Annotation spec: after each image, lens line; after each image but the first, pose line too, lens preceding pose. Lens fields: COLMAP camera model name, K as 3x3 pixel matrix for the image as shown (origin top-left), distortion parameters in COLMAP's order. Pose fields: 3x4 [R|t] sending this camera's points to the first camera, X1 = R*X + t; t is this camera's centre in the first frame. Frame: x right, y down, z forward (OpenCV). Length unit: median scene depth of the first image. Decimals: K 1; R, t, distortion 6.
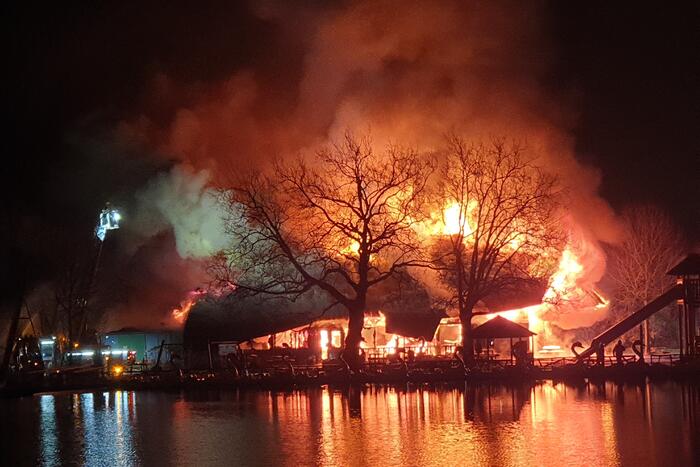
lens RADIAL K [[2757.6, 0, 383.8], [0, 2757.6, 264.2], [0, 0, 1]] dist [0.536193, 0.000000]
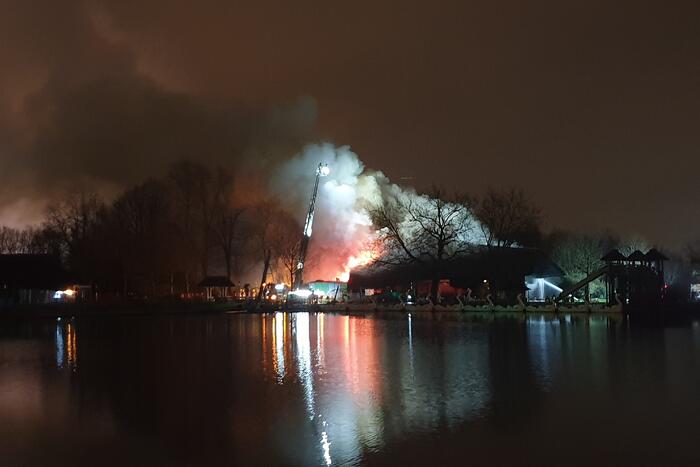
lens RADIAL K [[2757.6, 0, 316.6], [0, 2757.6, 205.1], [0, 0, 1]] dist [0.536193, 0.000000]
pose [[0.997109, 0.023427, -0.072276, 0.045575], [-0.024259, 0.999649, -0.010653, -0.009335], [0.072001, 0.012376, 0.997328, -0.952899]]
